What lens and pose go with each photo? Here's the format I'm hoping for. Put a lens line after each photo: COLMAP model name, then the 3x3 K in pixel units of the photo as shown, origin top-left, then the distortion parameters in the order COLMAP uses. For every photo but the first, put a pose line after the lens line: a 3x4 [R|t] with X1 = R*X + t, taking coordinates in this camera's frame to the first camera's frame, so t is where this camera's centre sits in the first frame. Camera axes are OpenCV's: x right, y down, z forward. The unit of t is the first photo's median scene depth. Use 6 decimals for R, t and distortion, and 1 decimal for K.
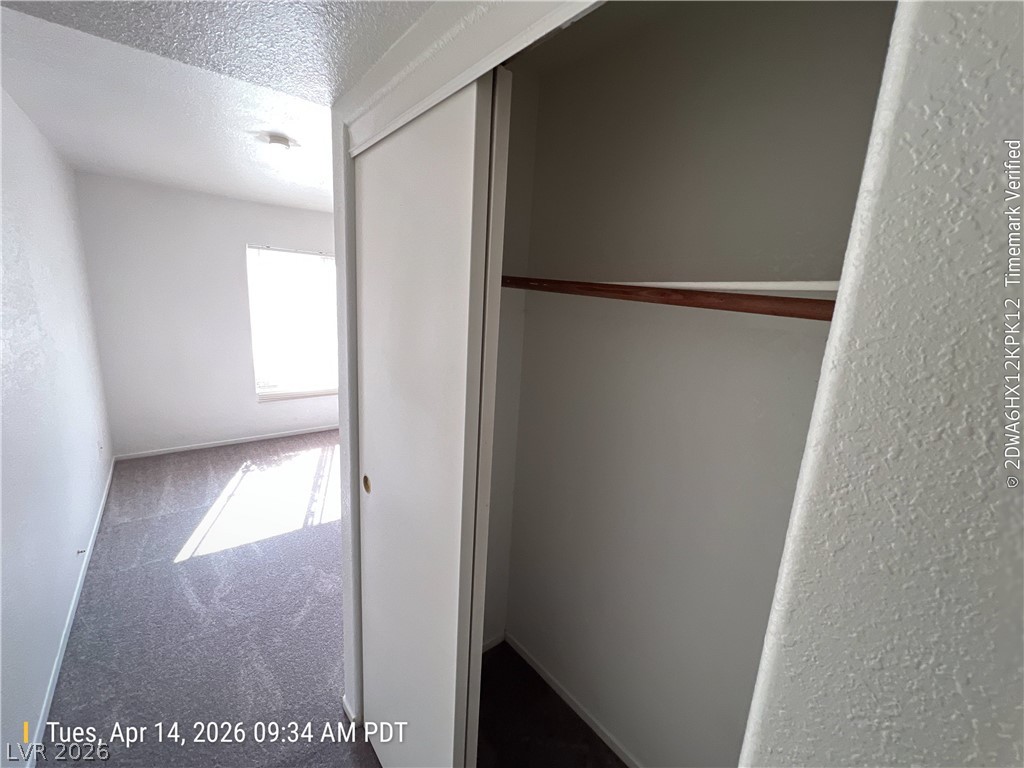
lens RADIAL K [[411.0, 0, 512.8], [0, 411.0, 386.2], [0, 0, 1]] dist [-0.000075, 0.000205]
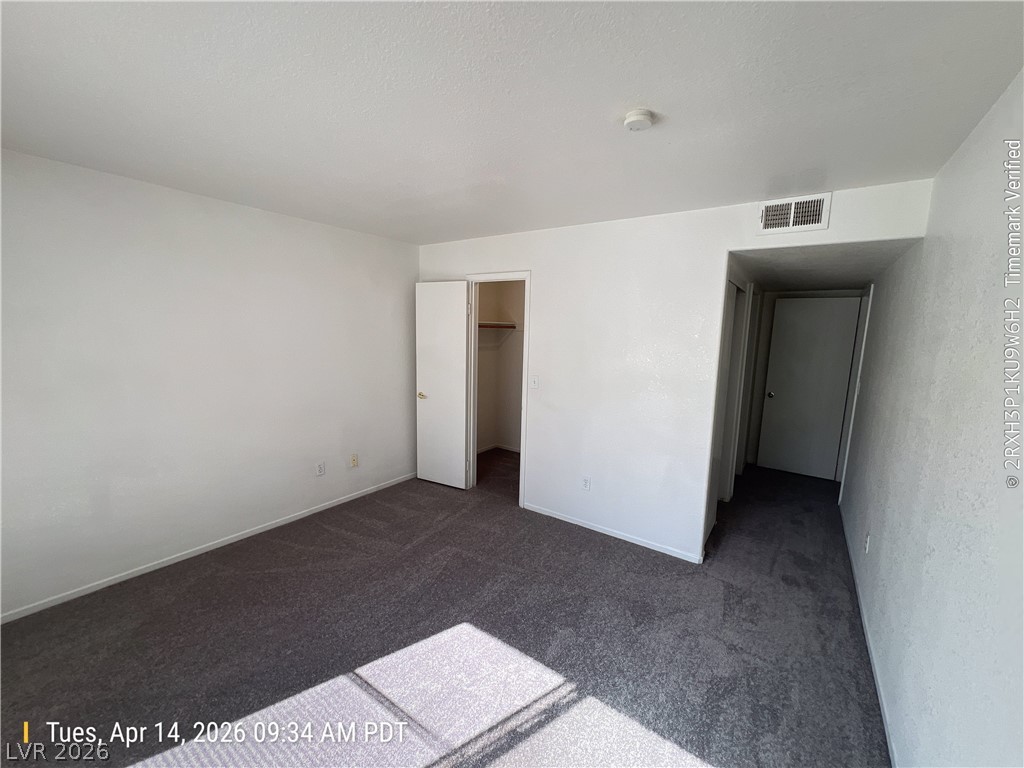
lens RADIAL K [[411.0, 0, 512.8], [0, 411.0, 386.2], [0, 0, 1]] dist [-0.000075, 0.000205]
pose [[-0.276198, -0.198174, 0.940448, -0.816394], [0.155604, 0.956381, 0.247230, -0.252102], [-0.948421, 0.214622, -0.233314, 0.949383]]
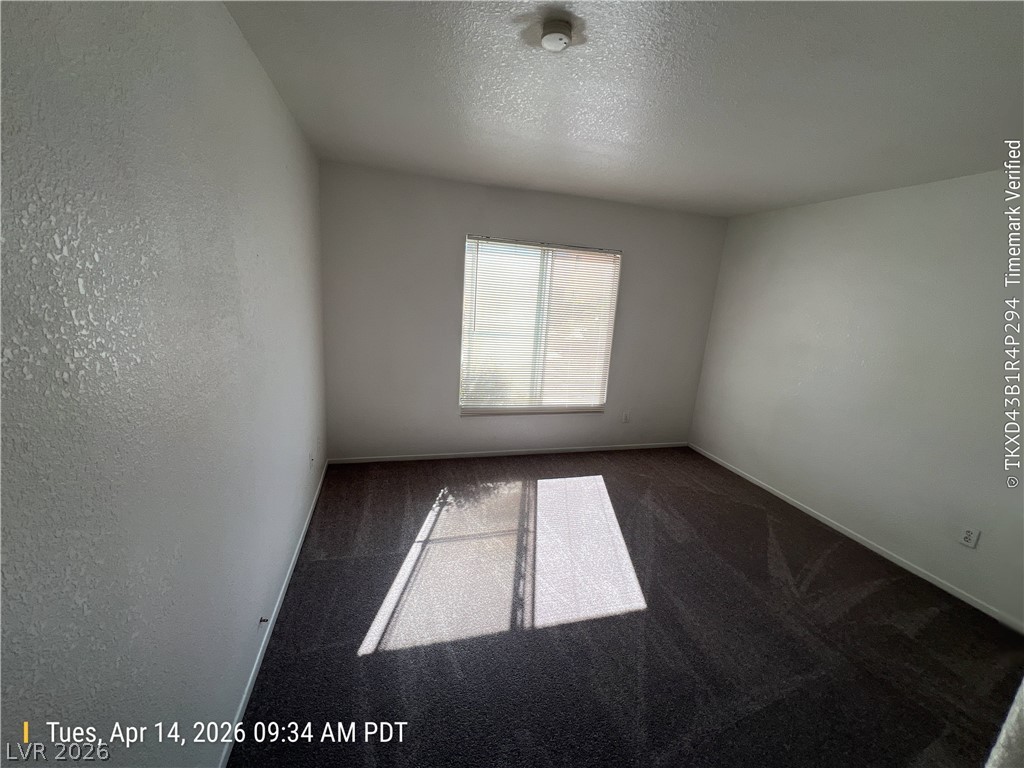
lens RADIAL K [[411.0, 0, 512.8], [0, 411.0, 386.2], [0, 0, 1]] dist [-0.000075, 0.000205]
pose [[0.918709, 0.096874, -0.382871, -0.232772], [-0.097510, 0.995075, 0.017796, -0.063354], [0.382709, 0.020985, 0.923631, 0.290650]]
